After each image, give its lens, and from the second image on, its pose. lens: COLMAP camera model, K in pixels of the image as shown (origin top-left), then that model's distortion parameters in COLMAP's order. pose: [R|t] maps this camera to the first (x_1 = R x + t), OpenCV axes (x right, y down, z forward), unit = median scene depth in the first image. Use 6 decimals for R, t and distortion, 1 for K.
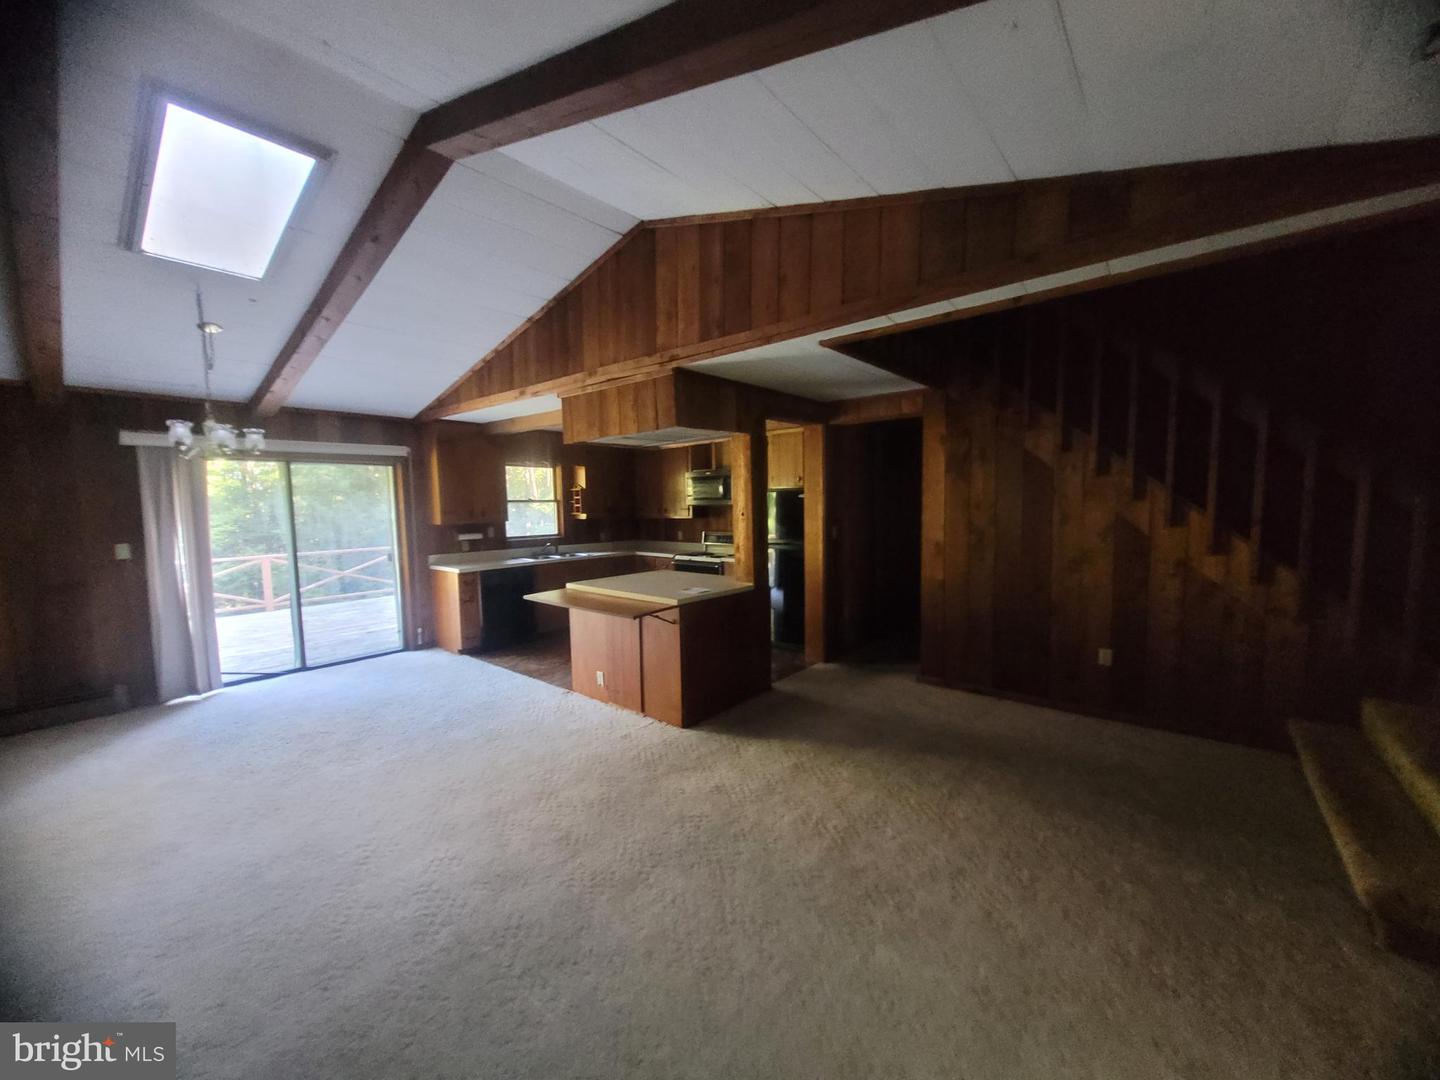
lens RADIAL K [[559.0, 0, 720.5], [0, 559.0, 551.0], [0, 0, 1]] dist [0.000407, -0.000236]
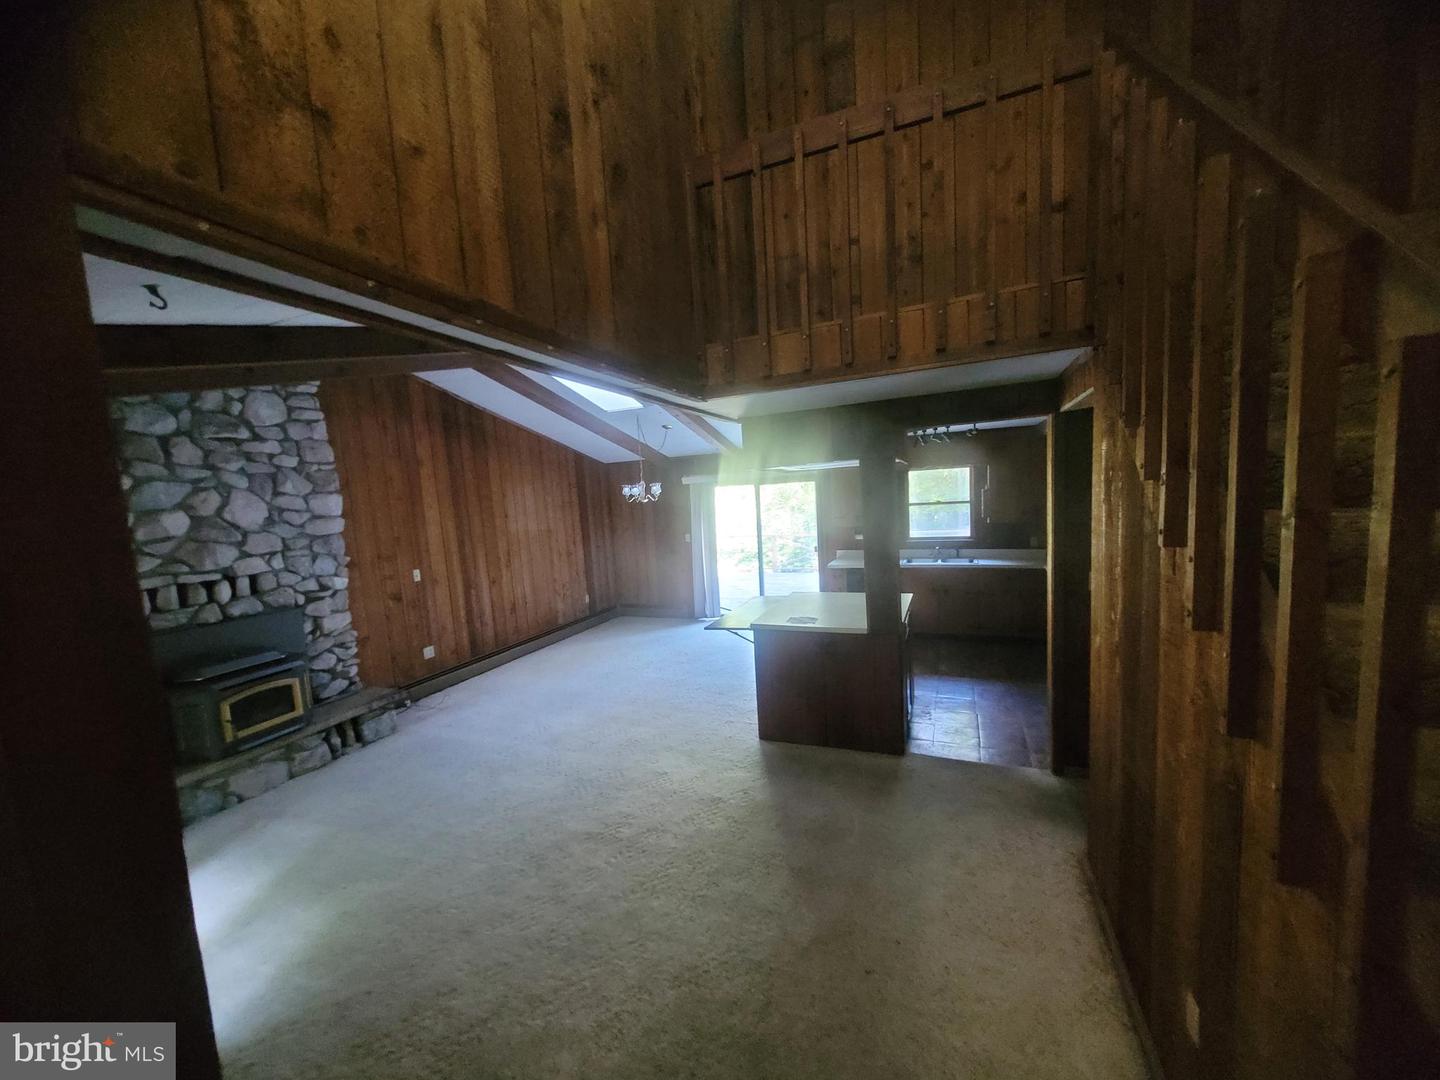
lens RADIAL K [[559.0, 0, 720.5], [0, 559.0, 551.0], [0, 0, 1]] dist [0.000407, -0.000236]
pose [[0.304670, 0.098773, -0.947323, 1.014956], [-0.032228, 0.995108, 0.093390, -0.171124], [0.951913, 0.002077, 0.306363, 0.628797]]
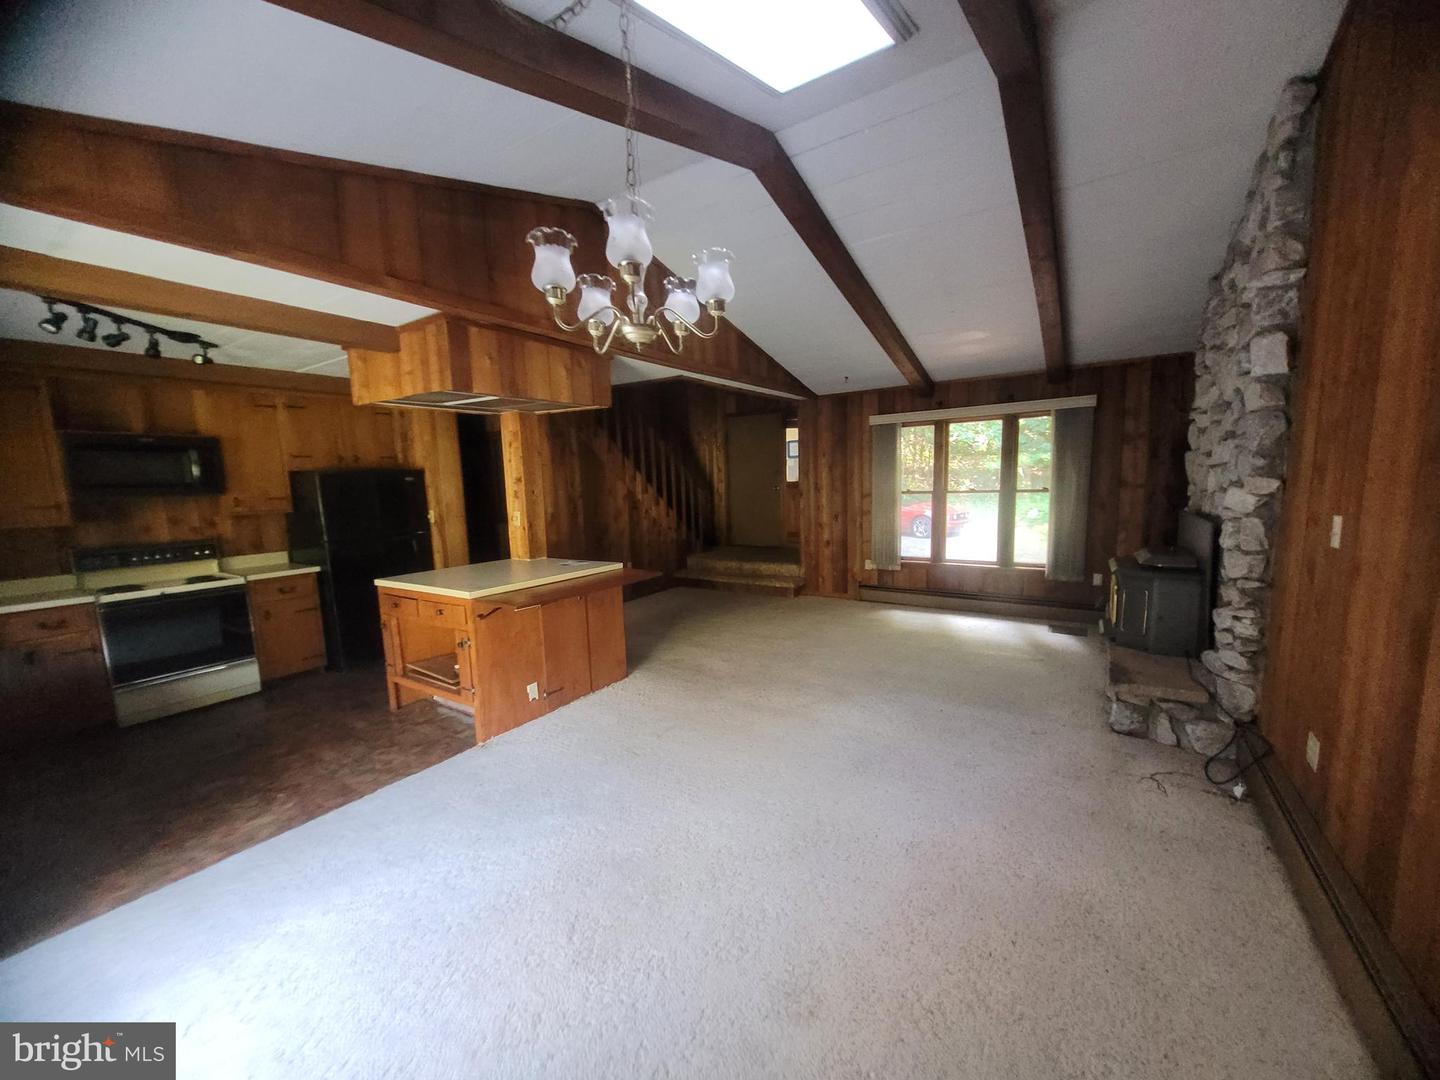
lens RADIAL K [[559.0, 0, 720.5], [0, 559.0, 551.0], [0, 0, 1]] dist [0.000407, -0.000236]
pose [[-0.115376, -0.104469, 0.987813, -1.274865], [0.121483, 0.985505, 0.118414, -0.047194], [-0.985865, 0.133665, -0.101012, 0.966279]]
